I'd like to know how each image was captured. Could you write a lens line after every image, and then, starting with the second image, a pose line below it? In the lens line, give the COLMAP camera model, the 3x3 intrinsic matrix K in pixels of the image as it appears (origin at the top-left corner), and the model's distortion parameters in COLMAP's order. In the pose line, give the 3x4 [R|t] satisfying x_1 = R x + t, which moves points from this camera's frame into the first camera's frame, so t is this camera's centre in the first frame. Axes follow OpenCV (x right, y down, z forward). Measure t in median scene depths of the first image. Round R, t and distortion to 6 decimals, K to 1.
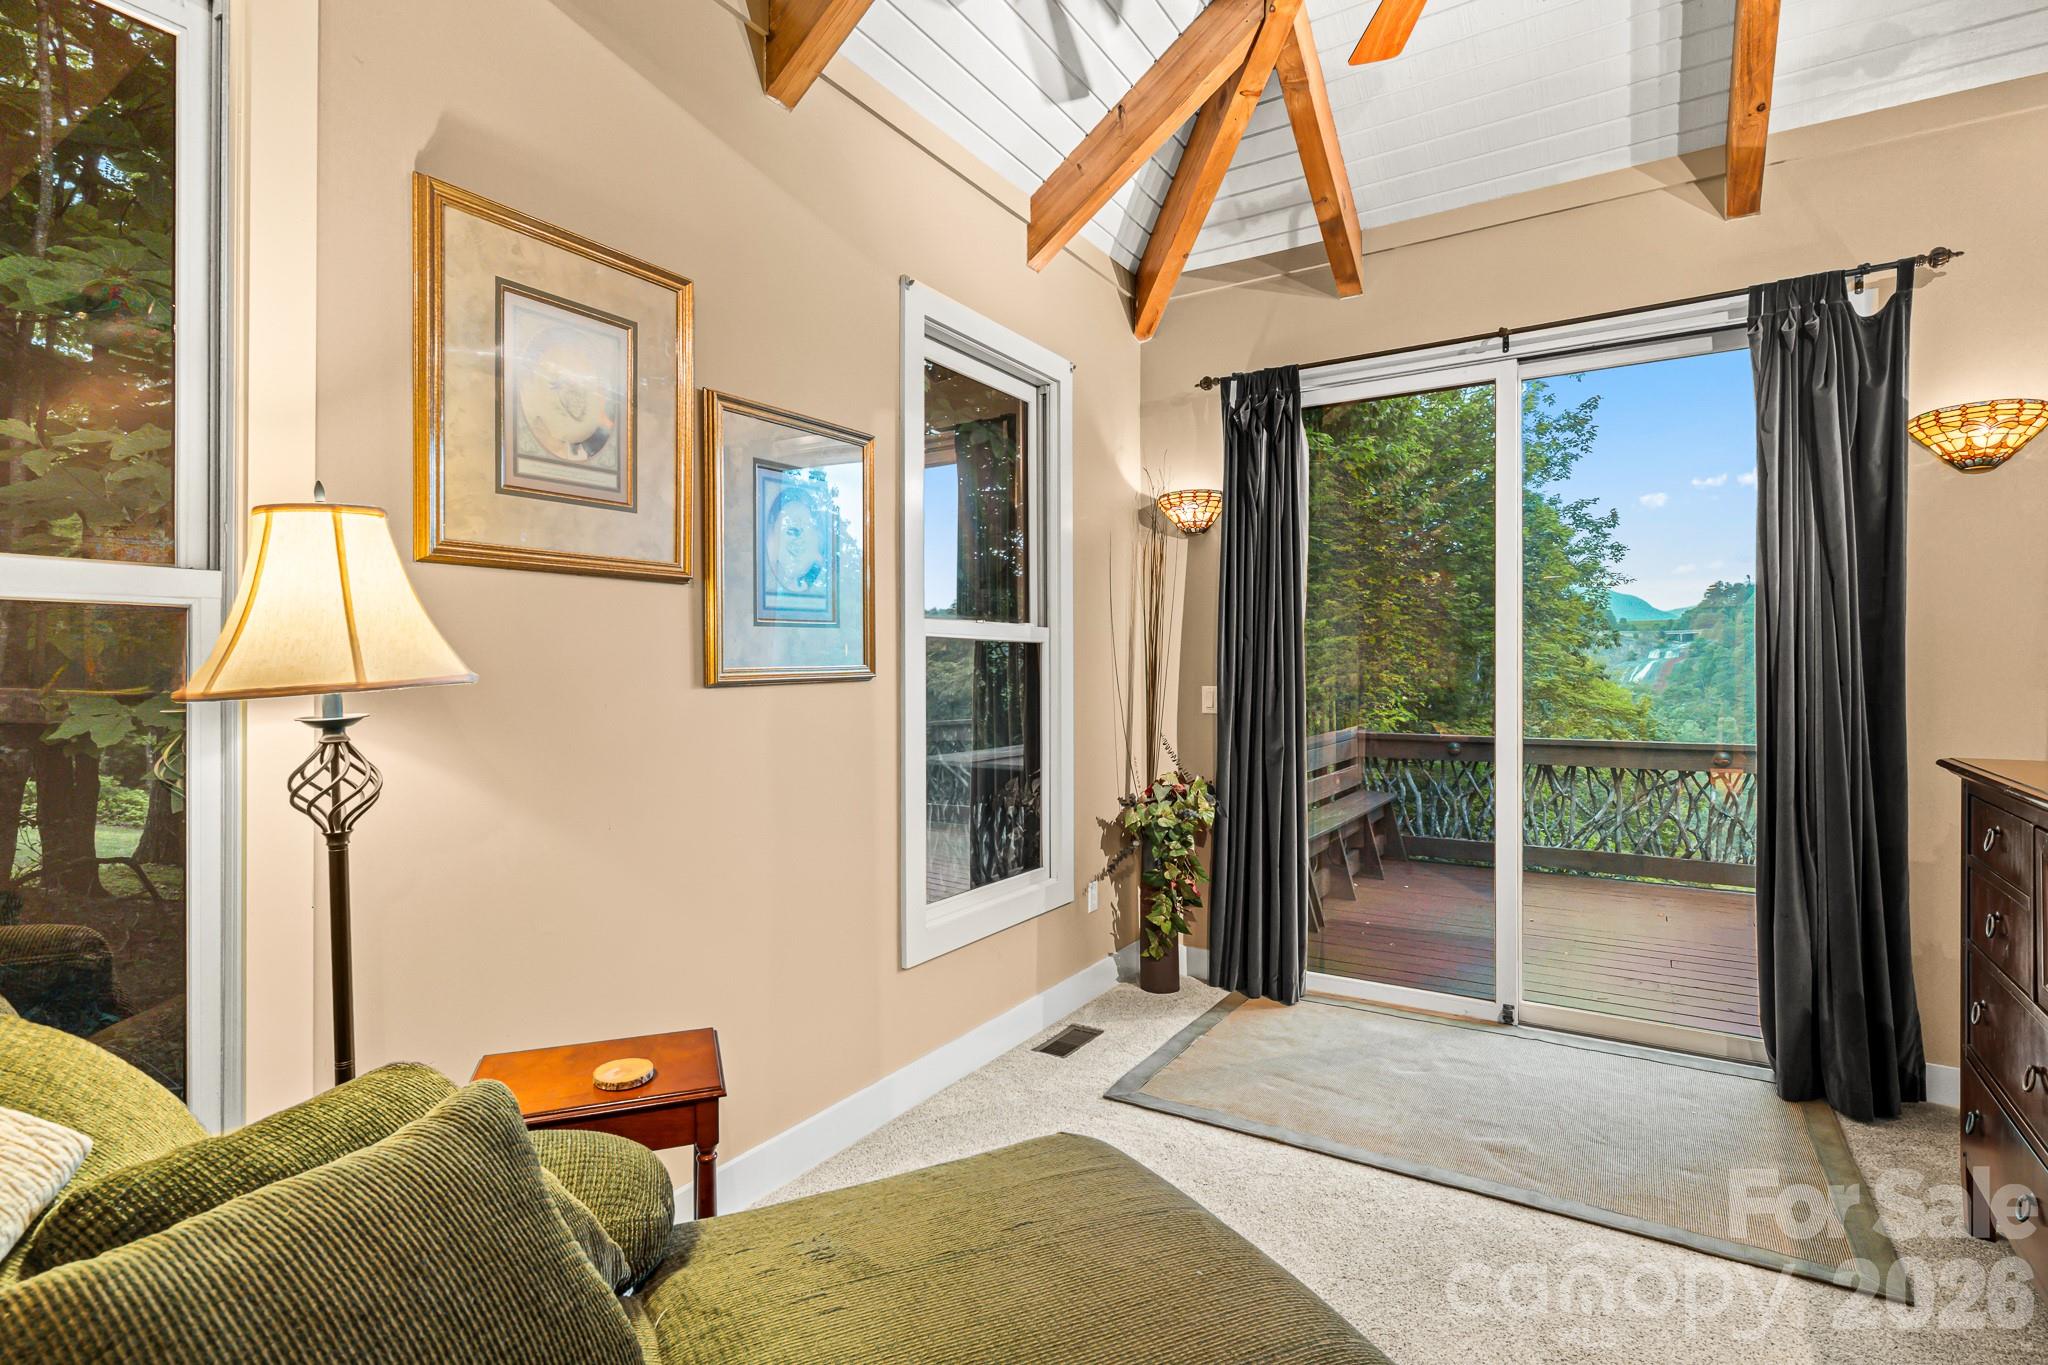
lens RADIAL K [[992.8, 0, 1029.1], [0, 992.8, 669.0], [0, 0, 1]] dist [-0.001610, -0.000542]
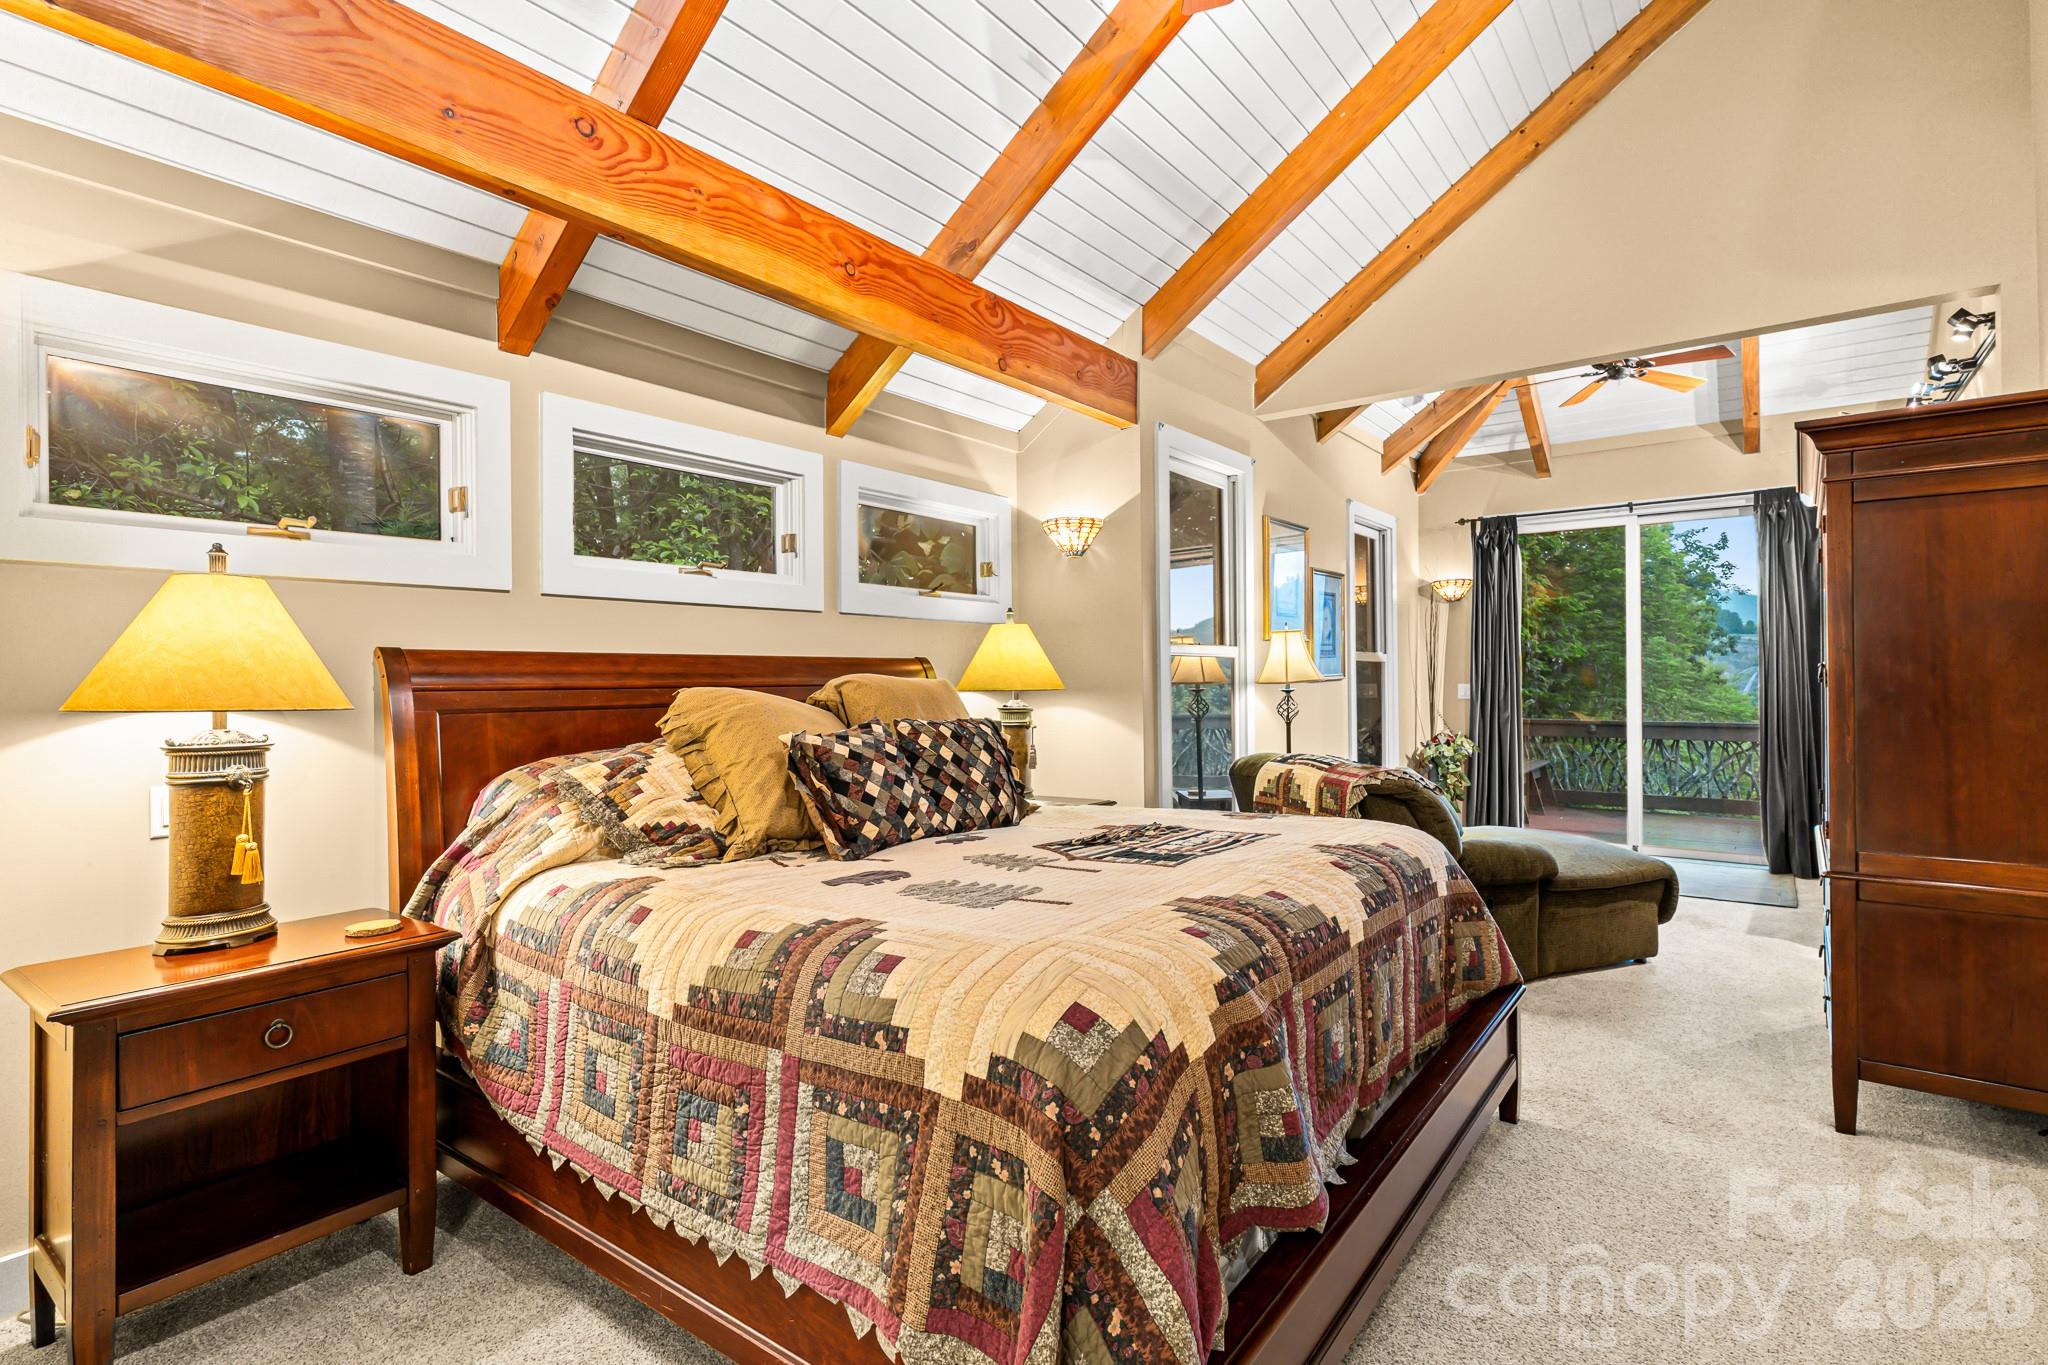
lens RADIAL K [[992.8, 0, 1028.3], [0, 992.8, 674.8], [0, 0, 1]] dist [-0.001610, -0.000542]
pose [[0.995854, -0.005590, -0.090790, -0.485469], [0.005316, 0.999981, -0.003258, 0.001494], [0.090806, 0.002762, 0.995865, -0.971030]]
